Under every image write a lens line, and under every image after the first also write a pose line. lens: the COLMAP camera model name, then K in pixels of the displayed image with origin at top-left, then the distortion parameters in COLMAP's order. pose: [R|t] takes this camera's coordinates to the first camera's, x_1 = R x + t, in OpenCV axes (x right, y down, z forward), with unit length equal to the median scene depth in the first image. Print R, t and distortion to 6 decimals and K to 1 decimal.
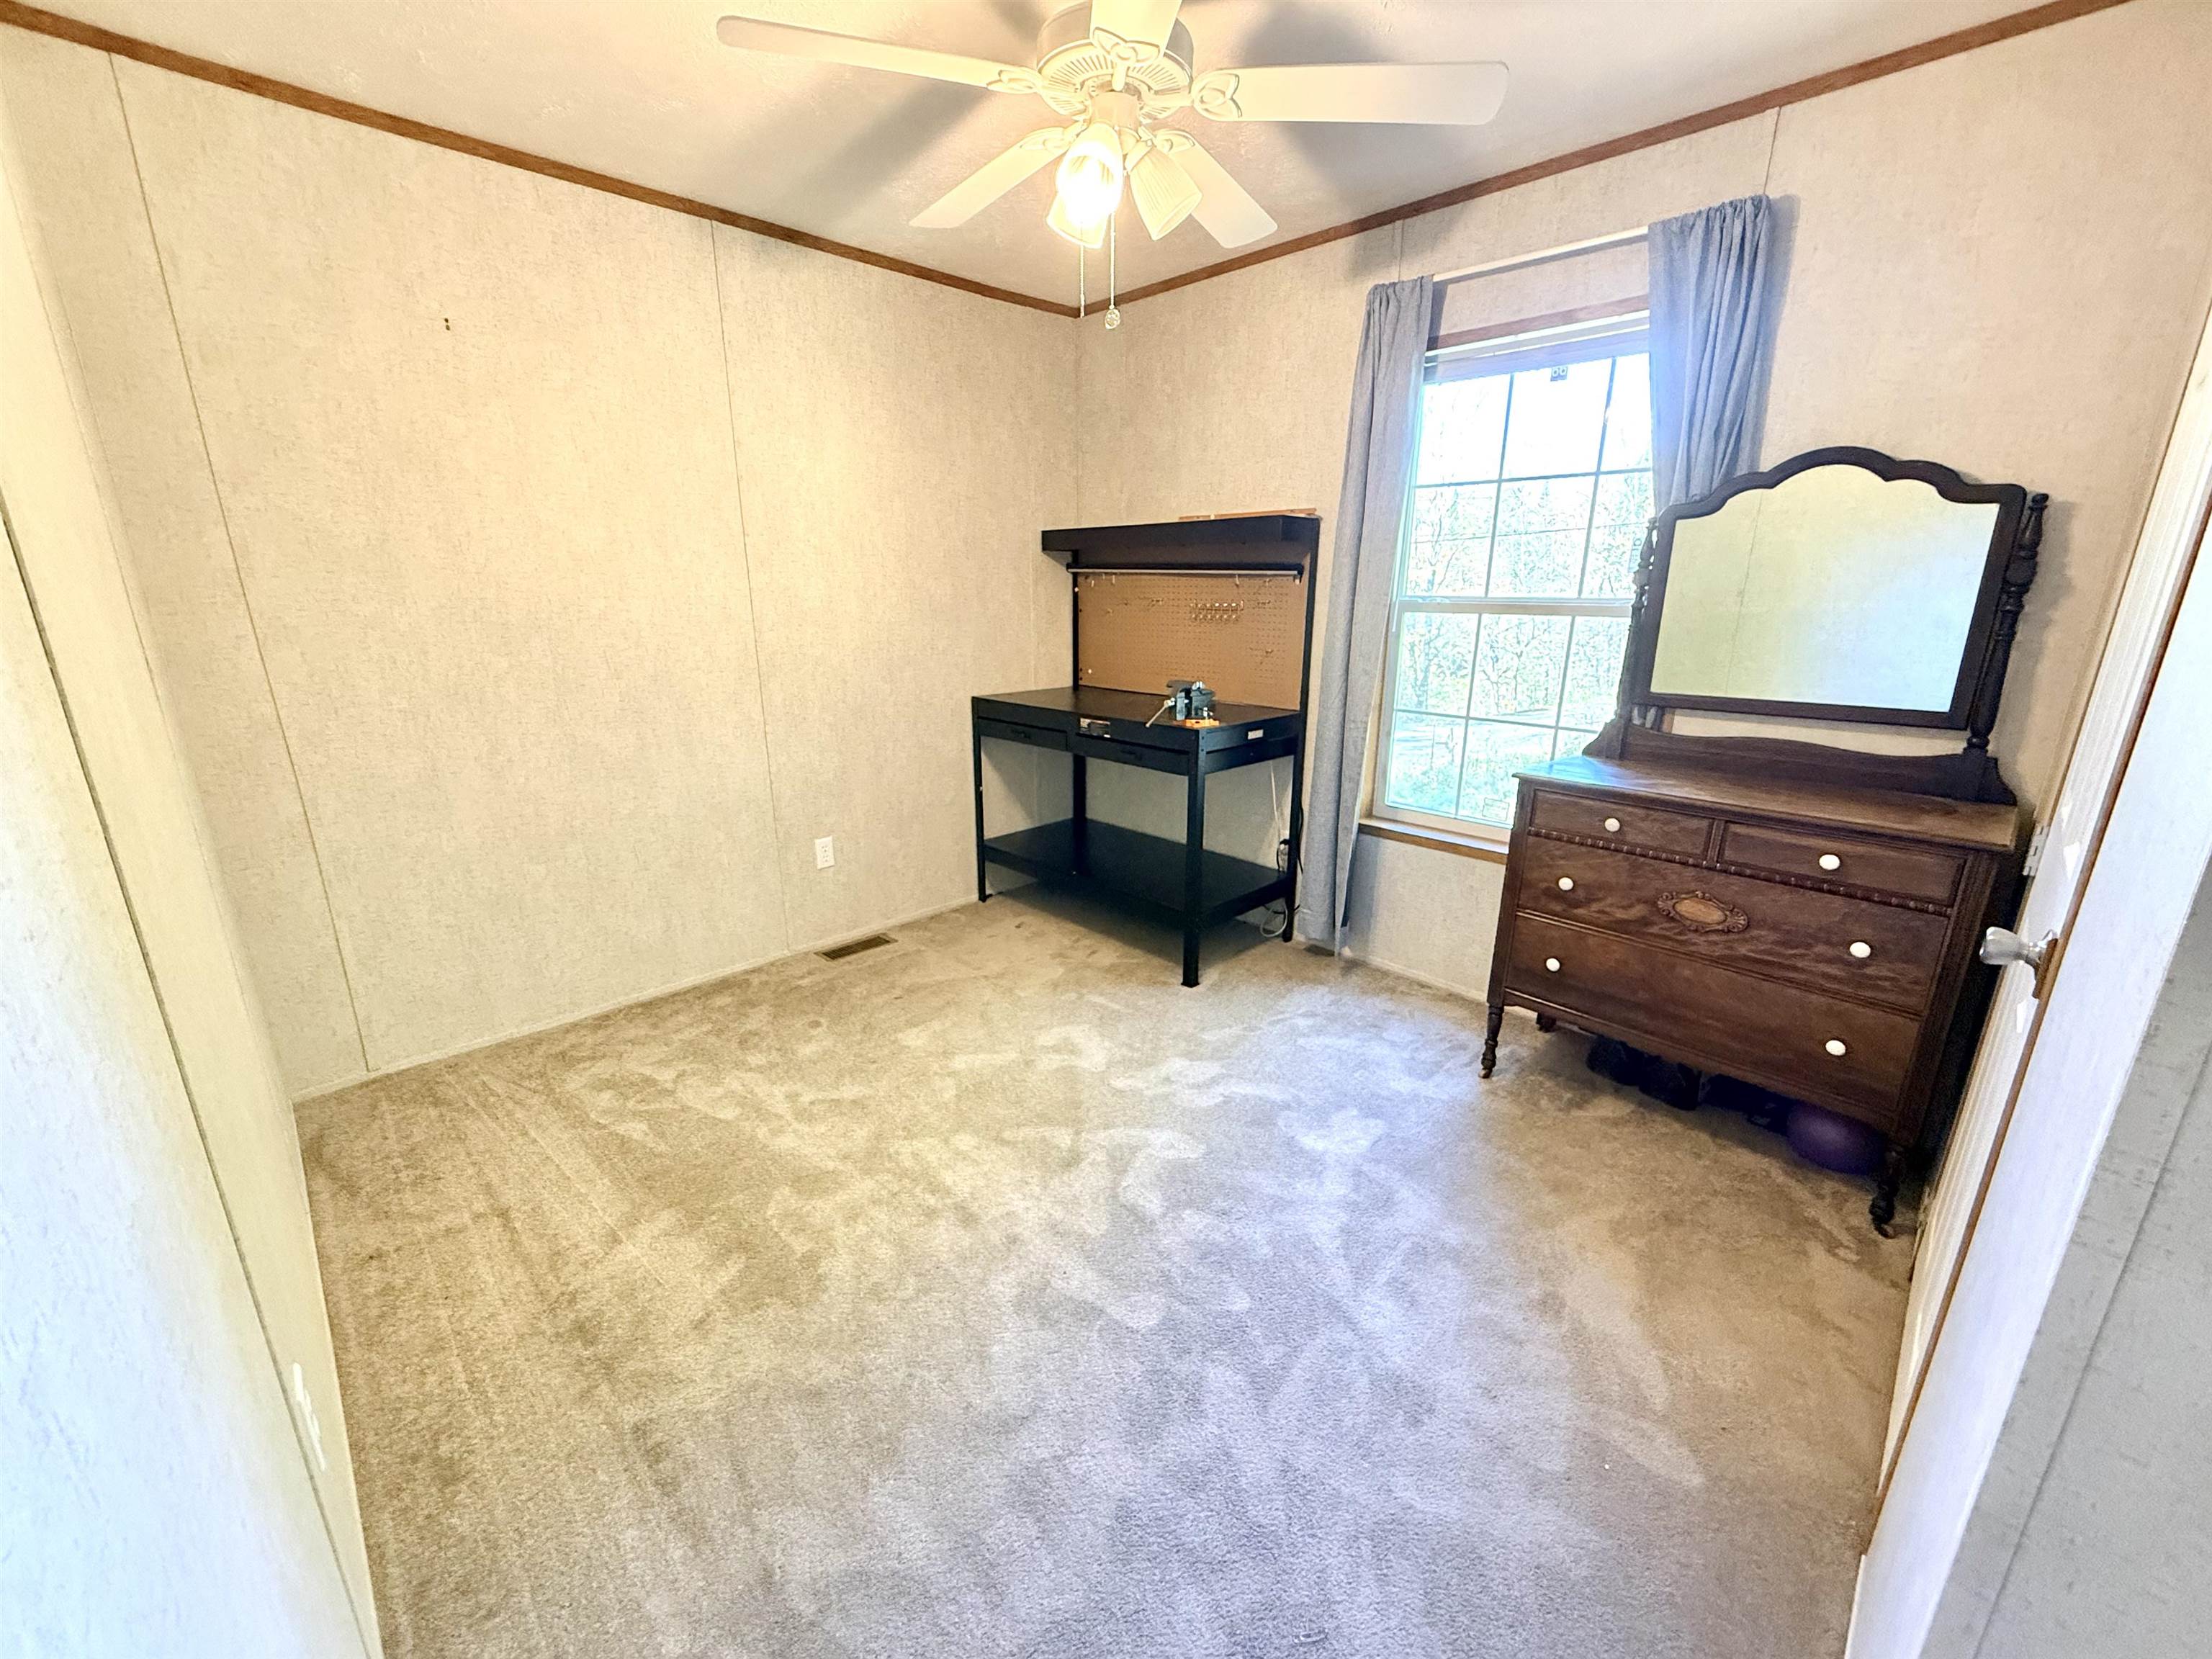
lens RADIAL K [[877.6, 0, 1108.0], [0, 877.6, 834.9], [0, 0, 1]] dist [0.000325, -0.000104]
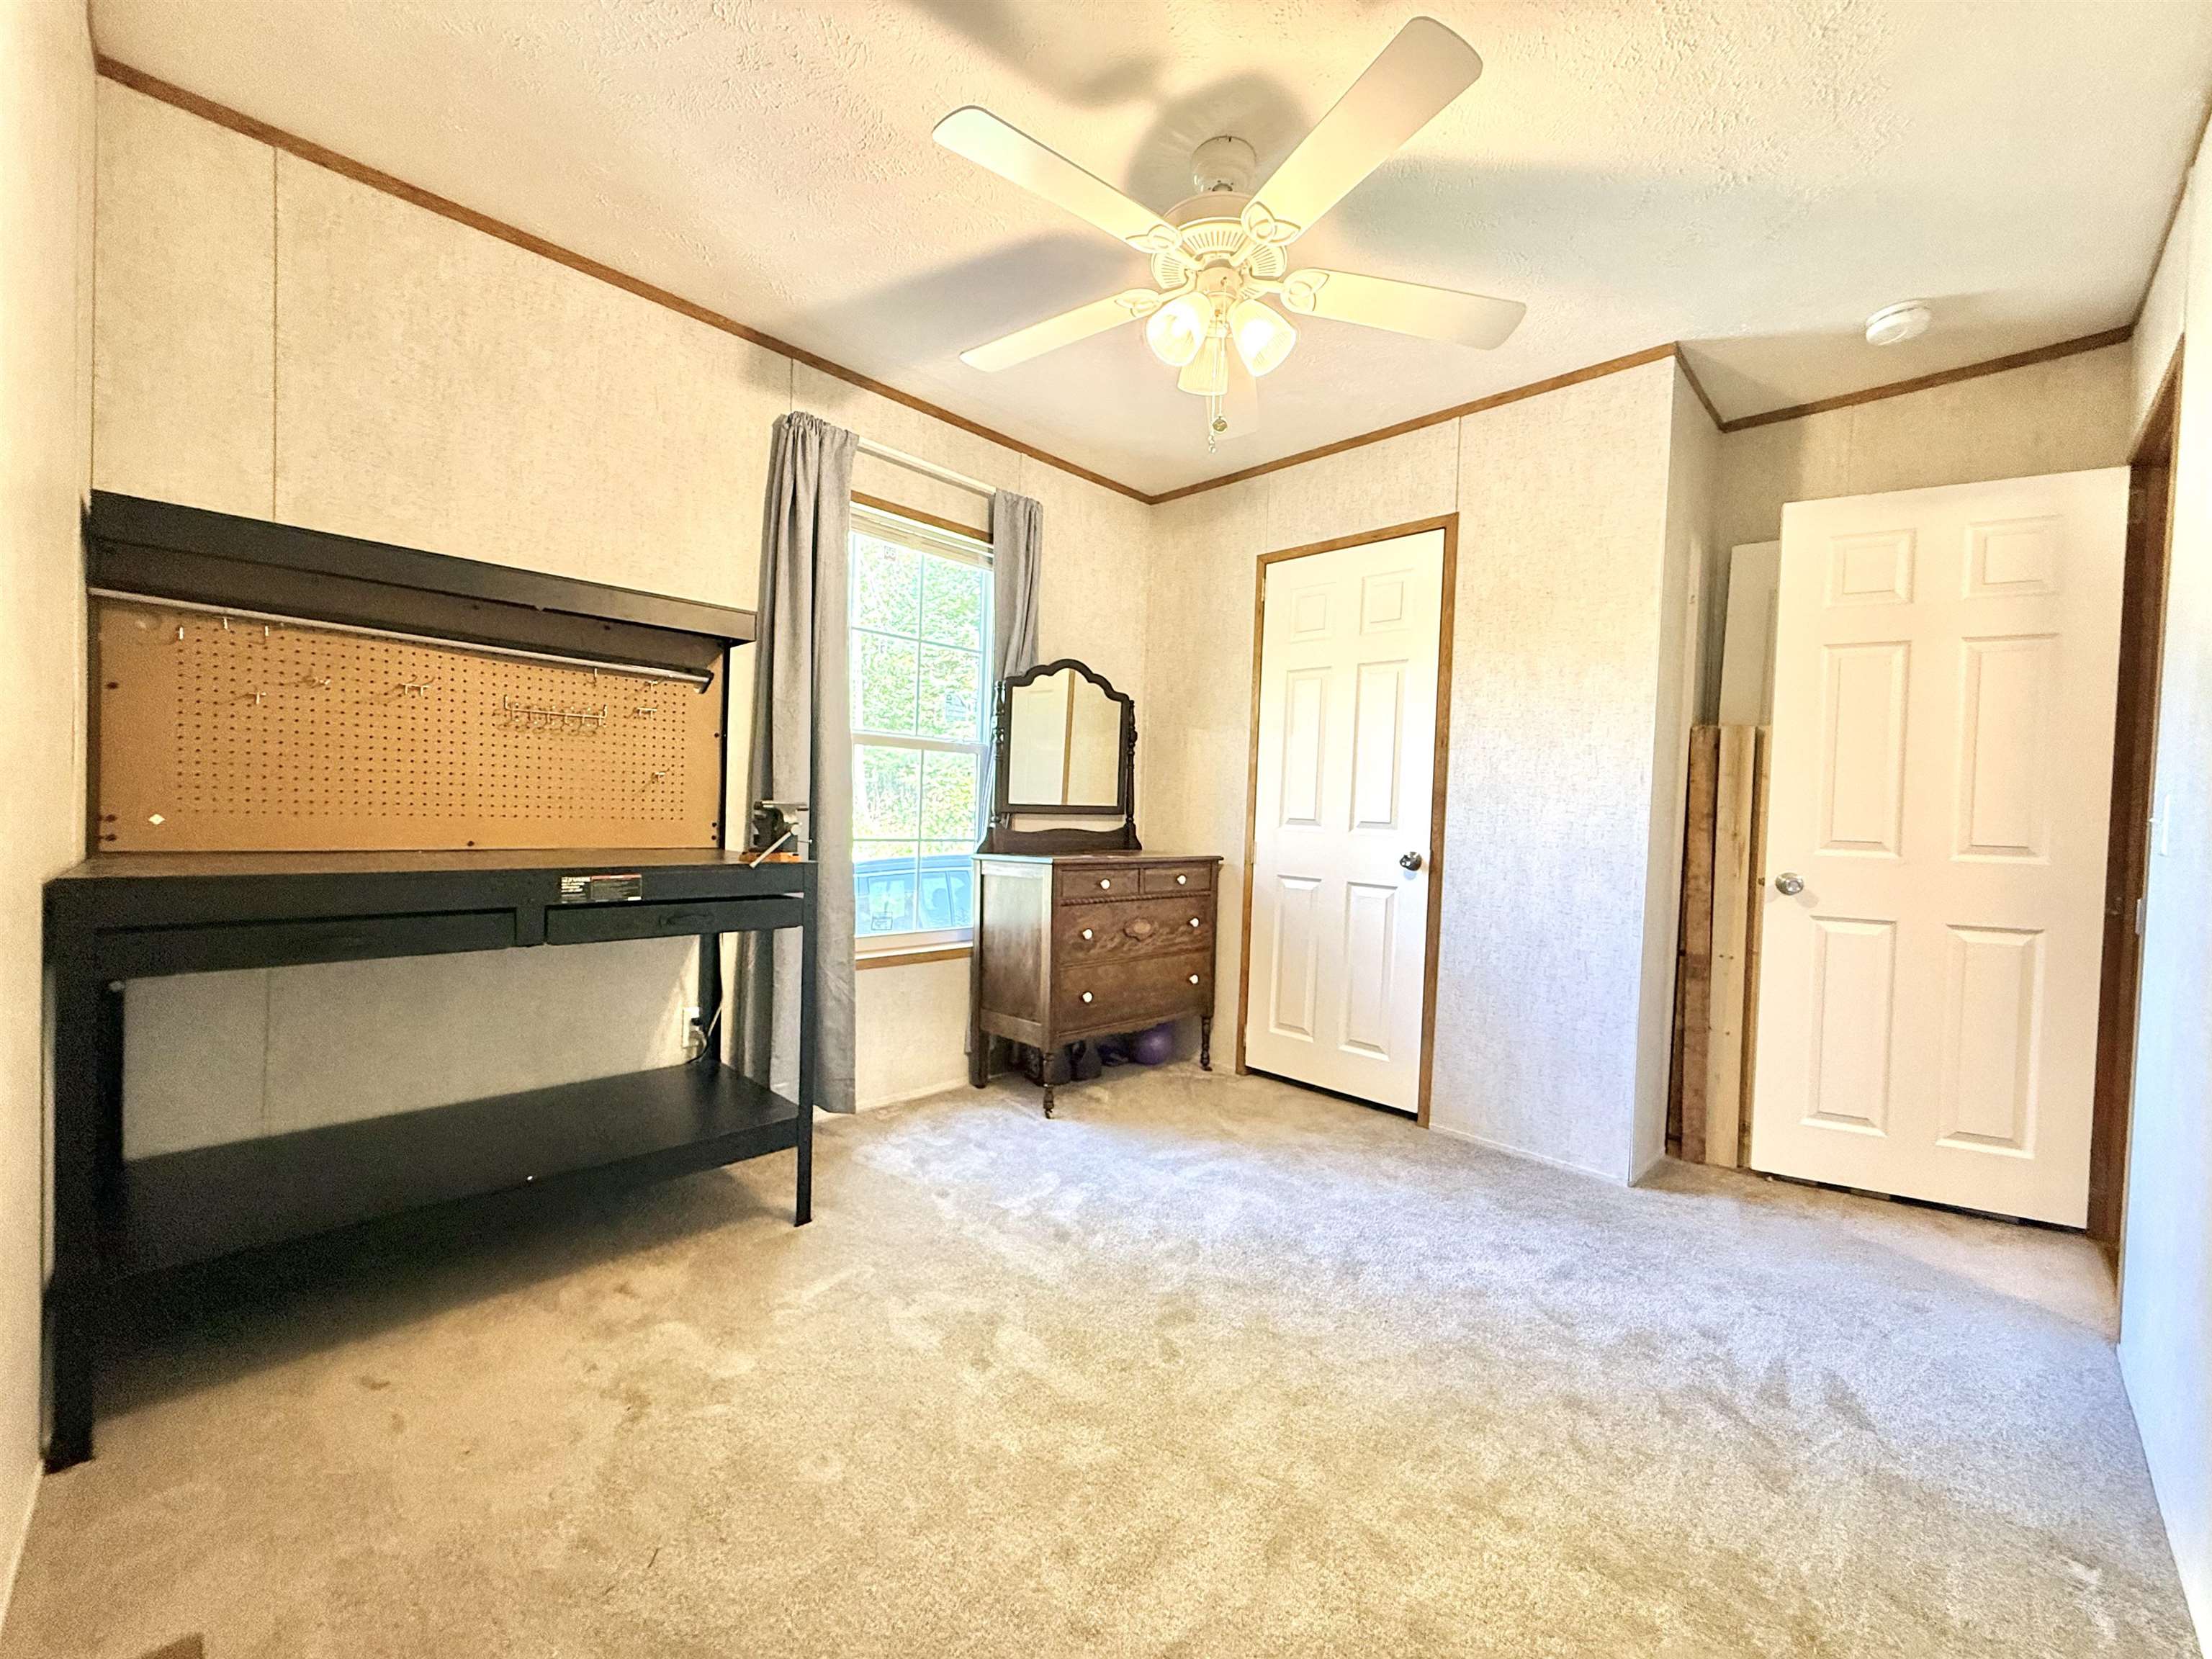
lens RADIAL K [[877.6, 0, 1106.6], [0, 877.6, 825.5], [0, 0, 1]] dist [0.000325, -0.000104]
pose [[-0.019678, -0.023170, 0.999538, -0.808029], [0.239757, 0.970451, 0.027216, -0.133686], [-0.970633, 0.240182, -0.013541, 0.907162]]
